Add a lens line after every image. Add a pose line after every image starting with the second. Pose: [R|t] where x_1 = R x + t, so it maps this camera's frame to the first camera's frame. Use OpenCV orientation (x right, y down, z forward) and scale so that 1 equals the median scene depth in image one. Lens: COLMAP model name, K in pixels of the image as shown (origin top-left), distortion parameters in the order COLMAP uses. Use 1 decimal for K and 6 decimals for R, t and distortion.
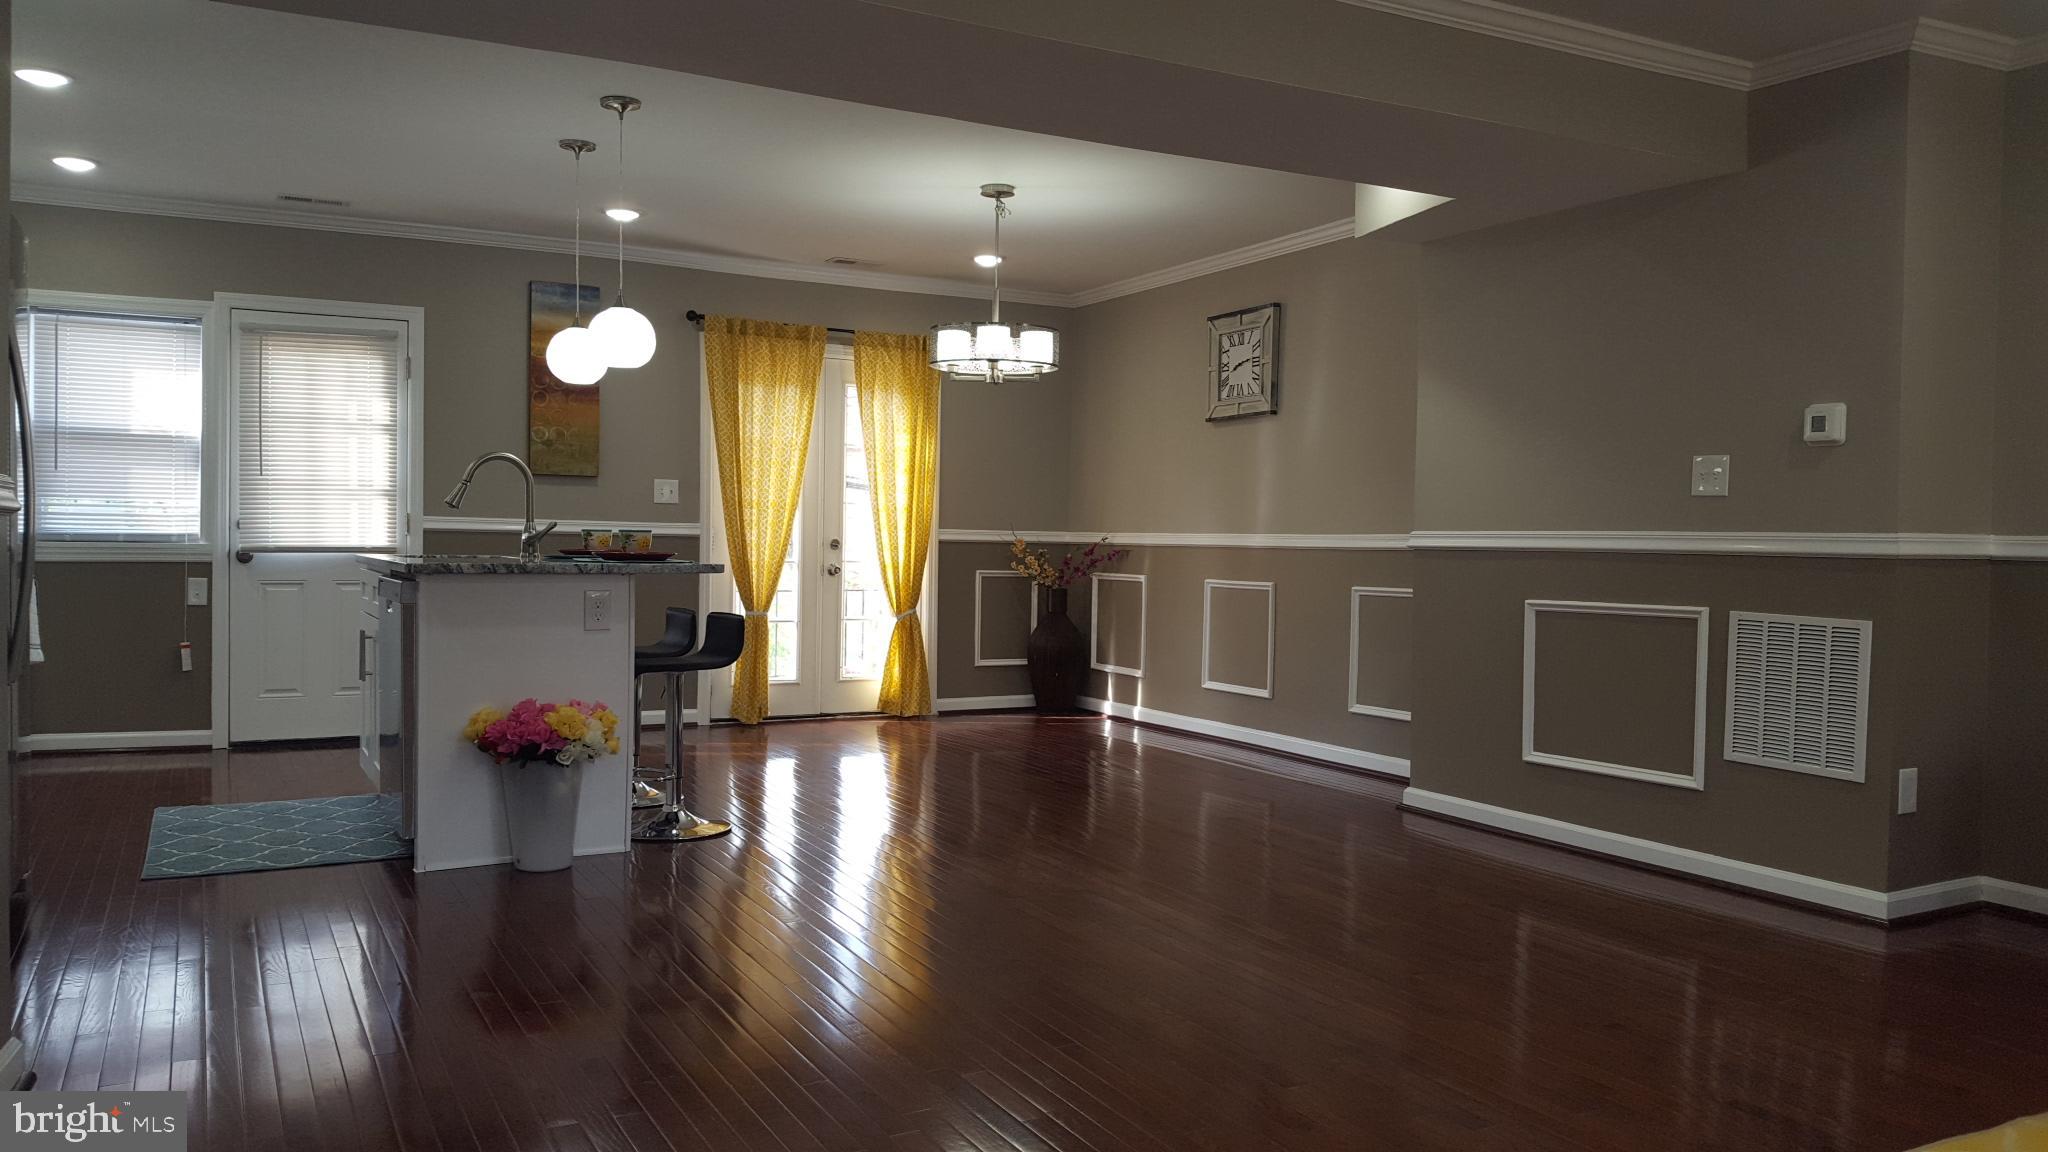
lens RADIAL K [[1510.2, 0, 1040.7], [0, 1510.2, 585.5], [0, 0, 1]] dist [0.071774, -0.135628]
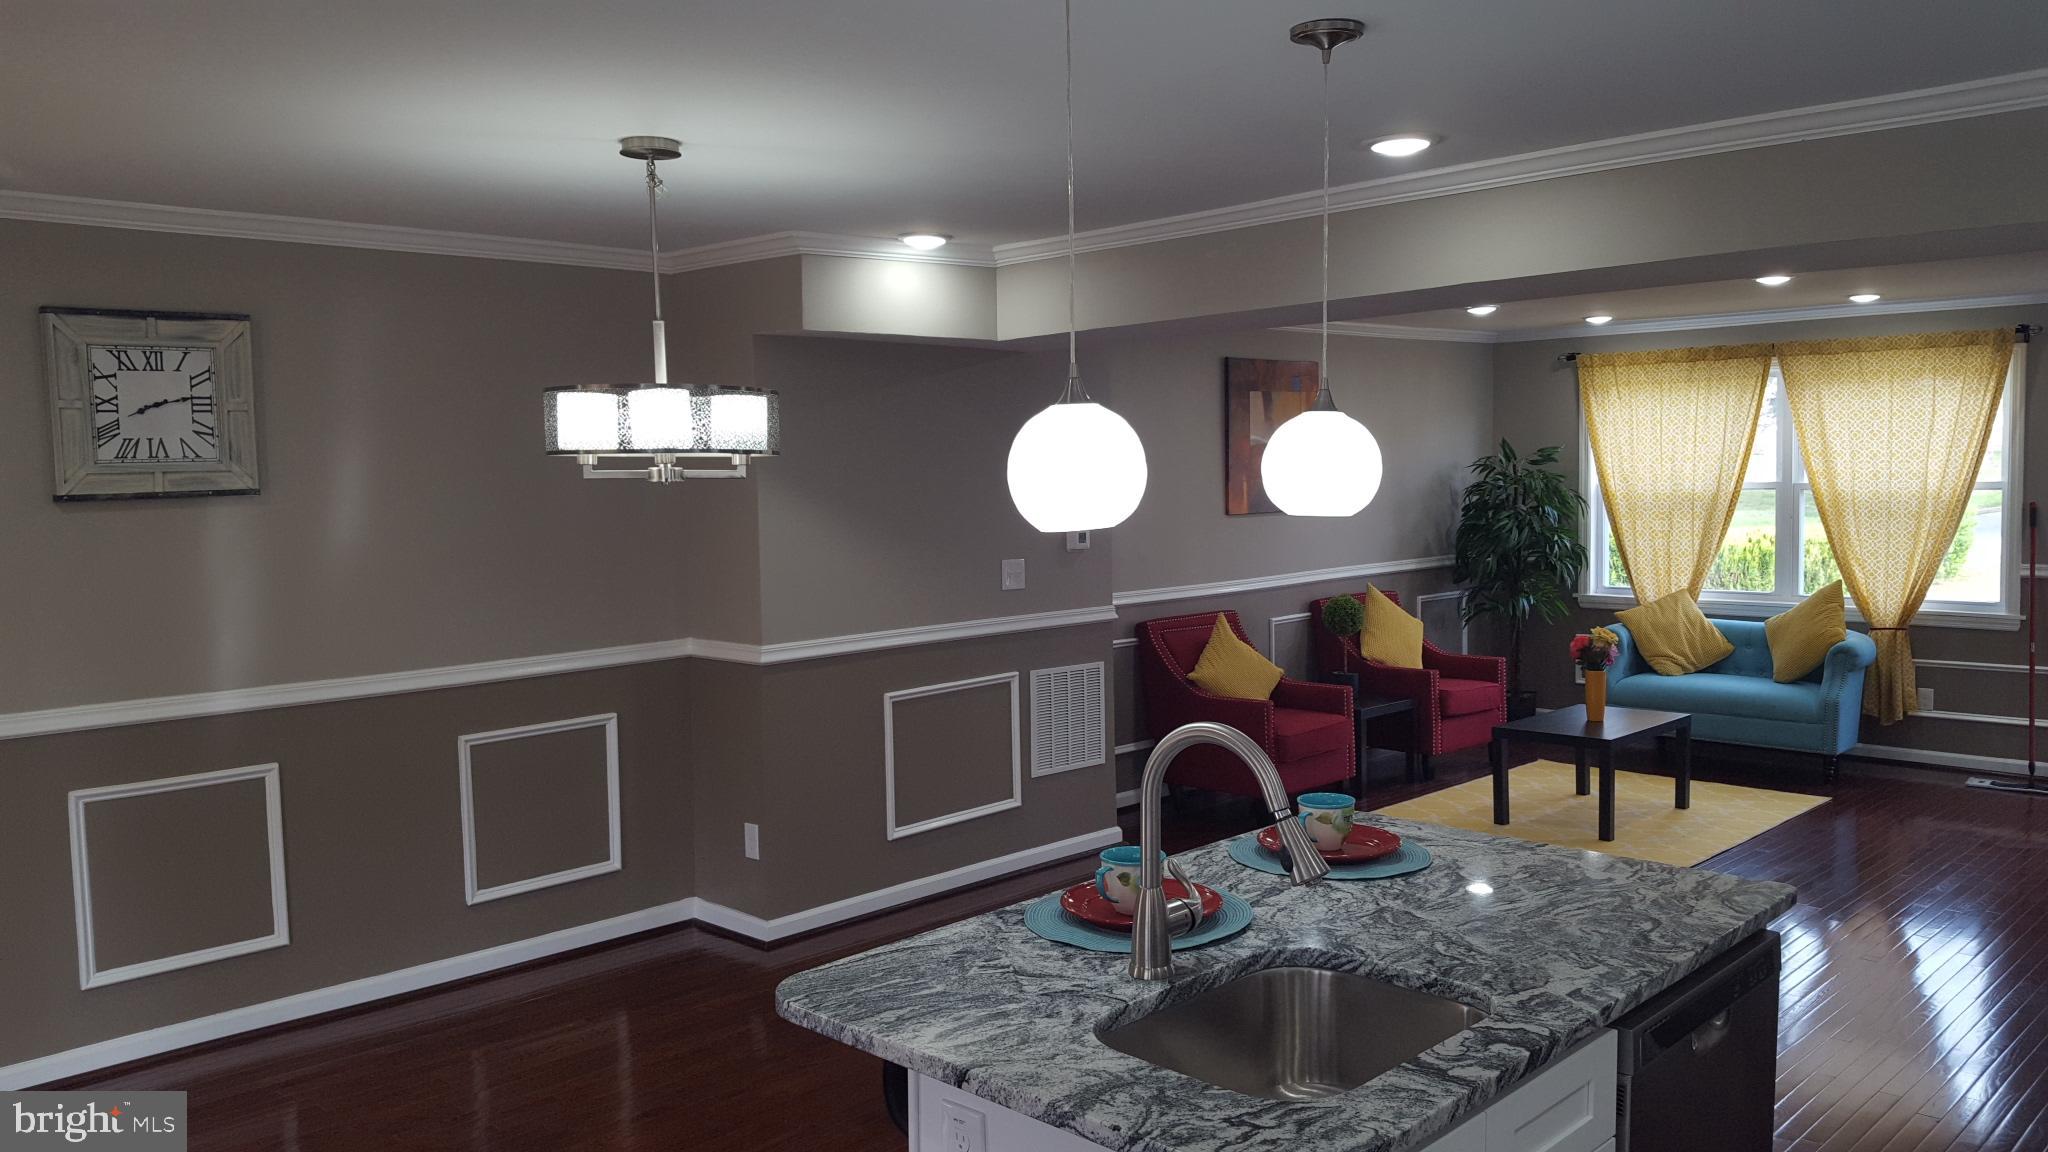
lens RADIAL K [[1510.2, 0, 1054.7], [0, 1510.2, 618.2], [0, 0, 1]] dist [0.071774, -0.135628]
pose [[-0.294251, -0.094308, 0.951064, -0.543802], [0.048924, 0.992329, 0.113536, -0.118683], [-0.954475, 0.079938, -0.287380, 0.877869]]
